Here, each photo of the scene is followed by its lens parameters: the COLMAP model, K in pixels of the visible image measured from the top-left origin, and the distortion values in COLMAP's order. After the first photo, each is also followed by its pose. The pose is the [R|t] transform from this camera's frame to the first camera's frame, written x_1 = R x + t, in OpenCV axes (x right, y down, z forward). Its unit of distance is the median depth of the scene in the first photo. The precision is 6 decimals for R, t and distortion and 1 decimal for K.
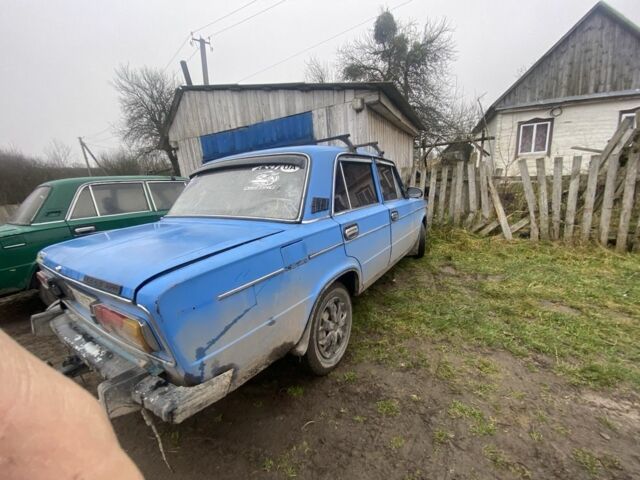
lens RADIAL K [[251.2, 0, 319.4], [0, 251.2, 235.4], [0, 0, 1]] dist [0.001620, -0.013406]
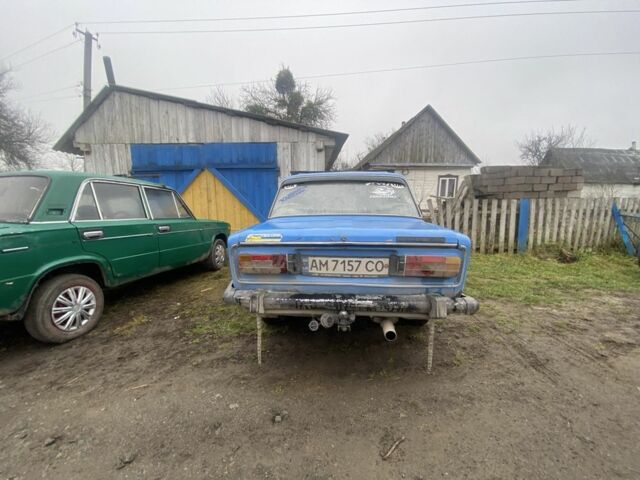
lens RADIAL K [[251.2, 0, 319.4], [0, 251.2, 235.4], [0, 0, 1]] dist [0.001620, -0.013406]
pose [[0.883927, 0.023531, 0.467033, -0.179516], [0.036238, 0.992283, -0.118581, 0.027128], [-0.466219, 0.121741, 0.876253, -0.010813]]
